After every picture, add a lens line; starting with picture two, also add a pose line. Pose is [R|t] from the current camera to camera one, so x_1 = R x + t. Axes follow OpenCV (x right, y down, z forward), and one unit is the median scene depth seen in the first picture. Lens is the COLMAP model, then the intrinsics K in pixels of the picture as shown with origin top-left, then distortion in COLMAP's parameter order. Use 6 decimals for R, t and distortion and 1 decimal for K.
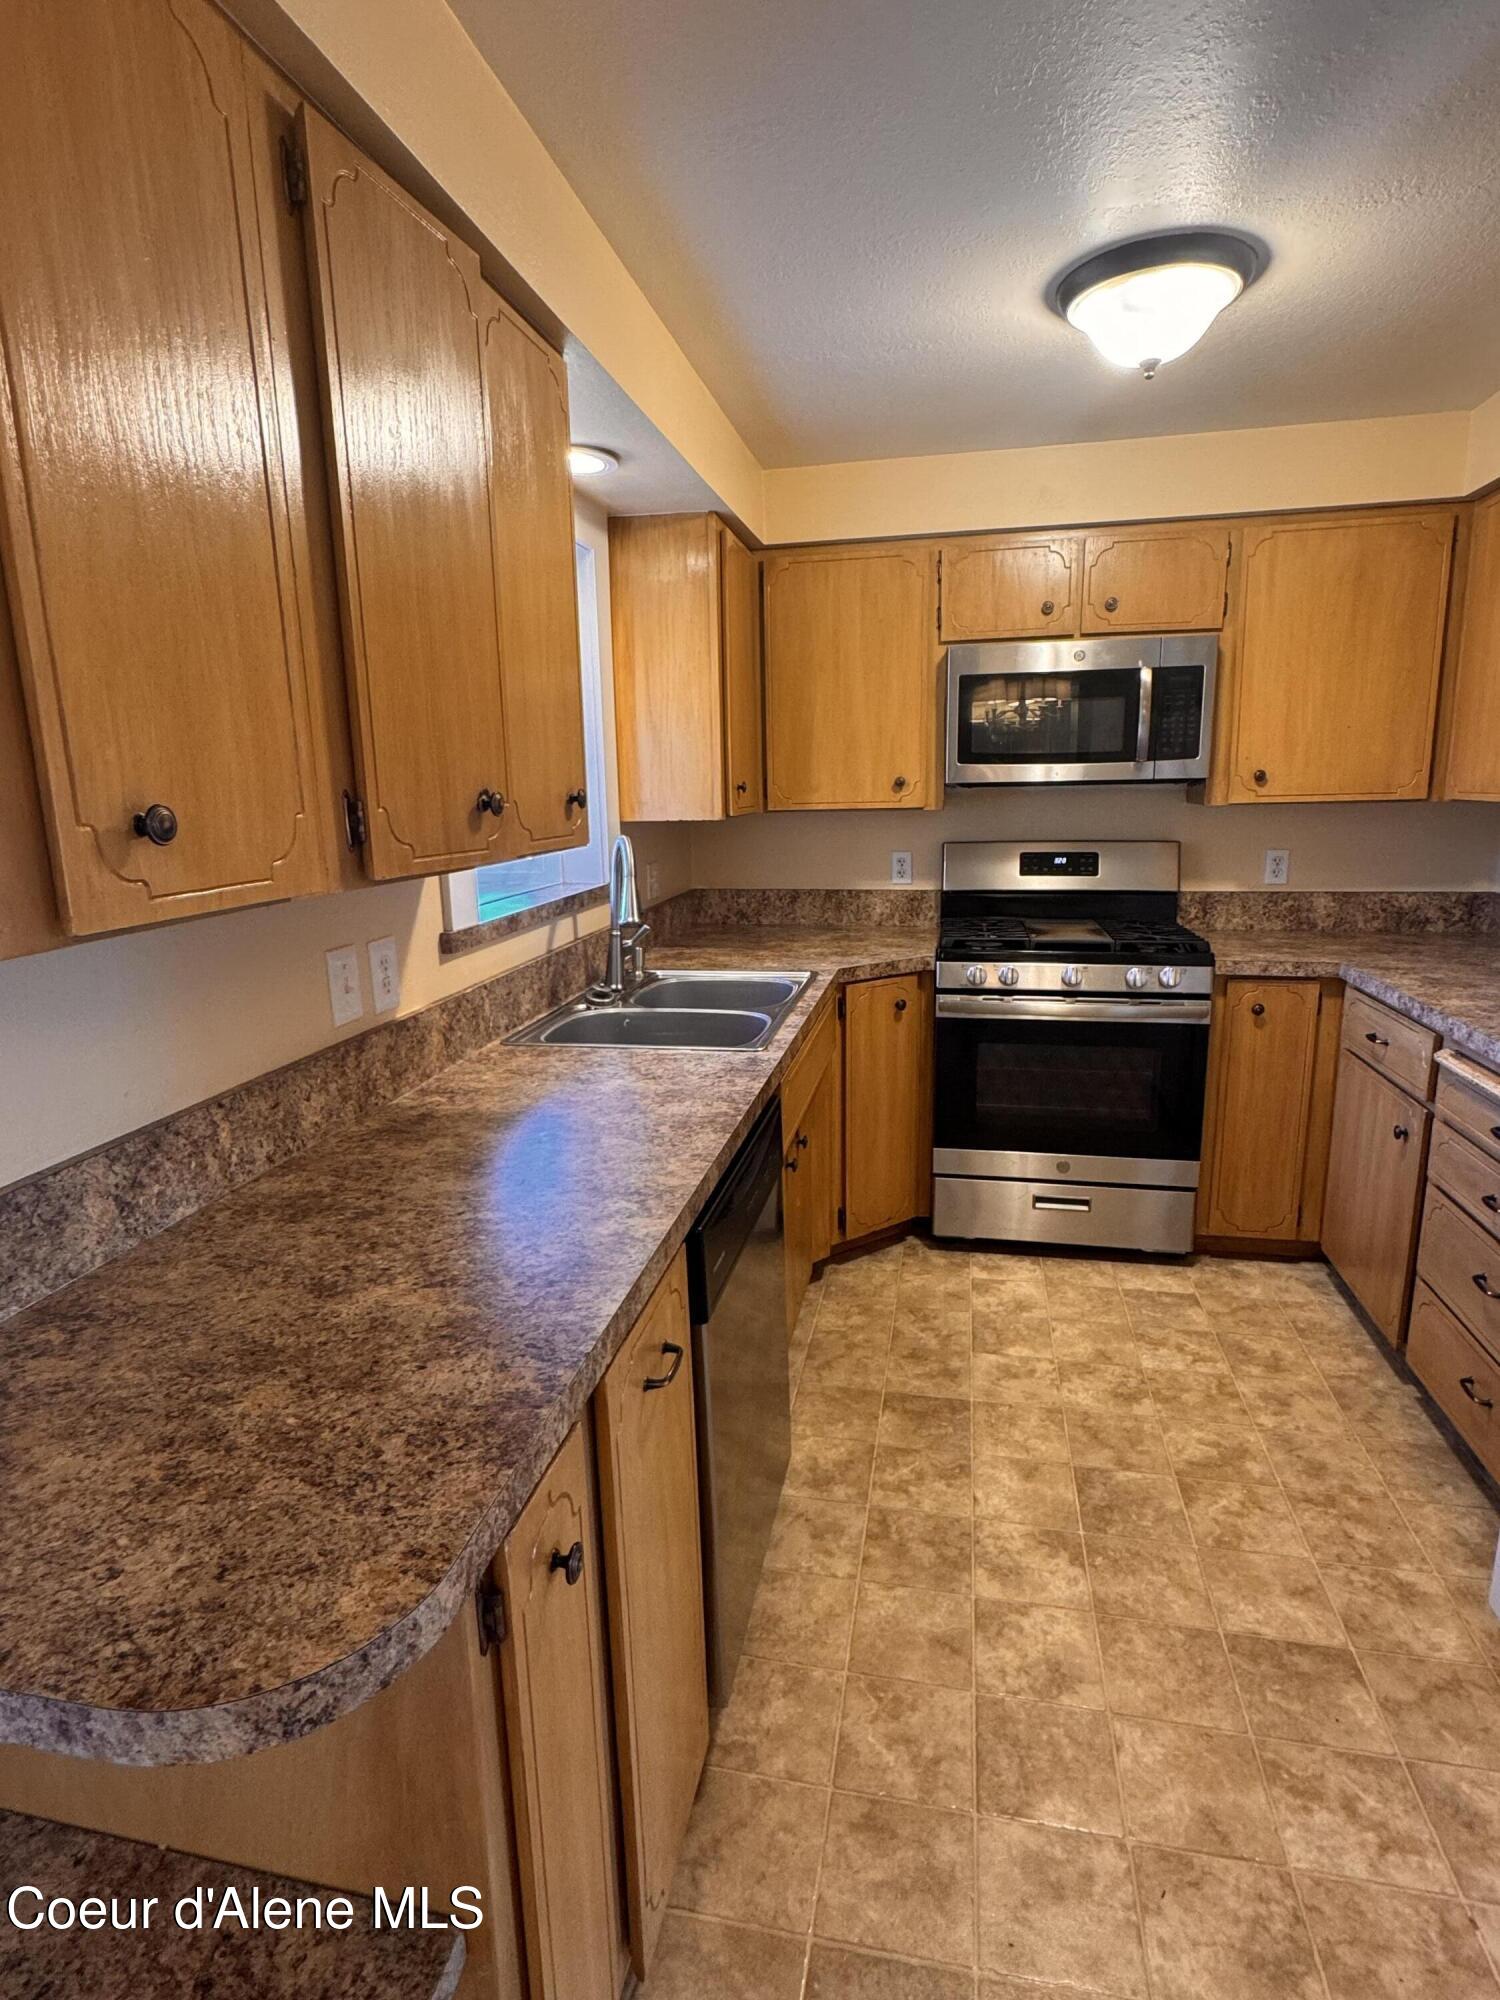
lens RADIAL K [[1049.9, 0, 749.1], [0, 1049.9, 995.7], [0, 0, 1]] dist [0.000956, 0.000741]
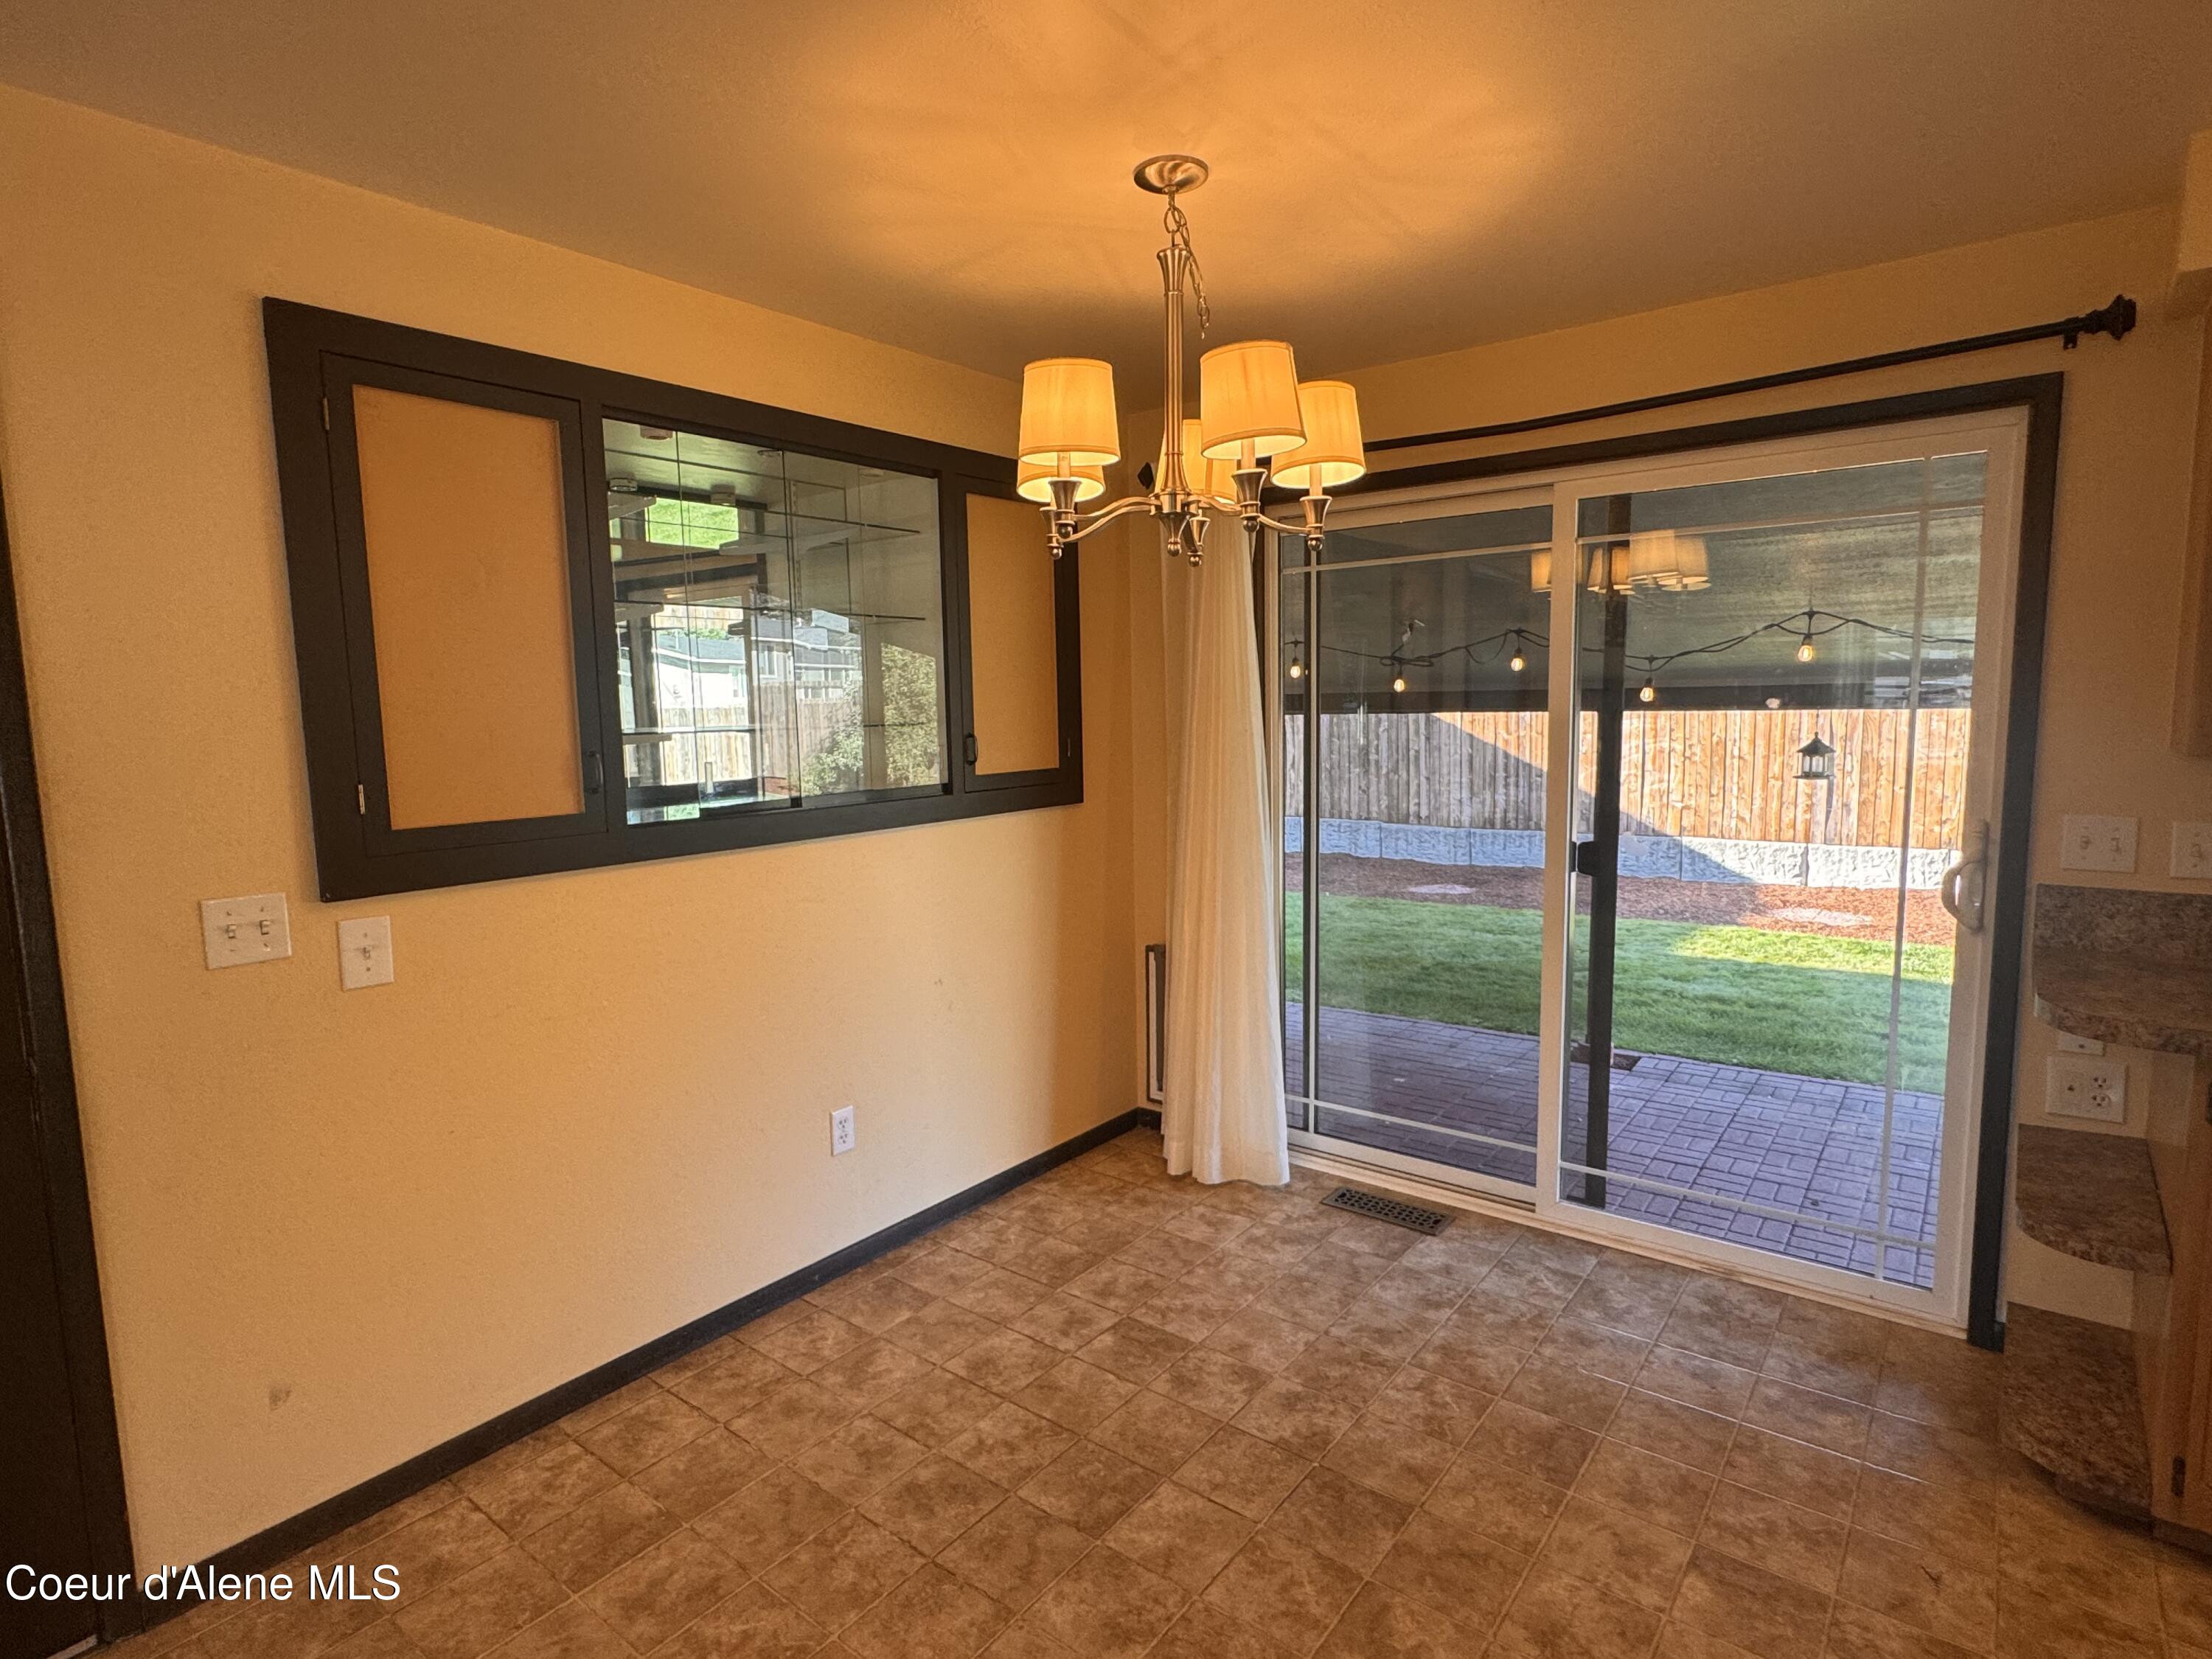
lens RADIAL K [[1161.2, 0, 1101.5], [0, 1161.2, 831.1], [0, 0, 1]] dist [0.000956, 0.000741]
pose [[-0.444036, 0.137287, -0.885429, 1.444966], [-0.158027, 0.960702, 0.228207, -0.312502], [0.881963, 0.241254, -0.404891, 1.252973]]
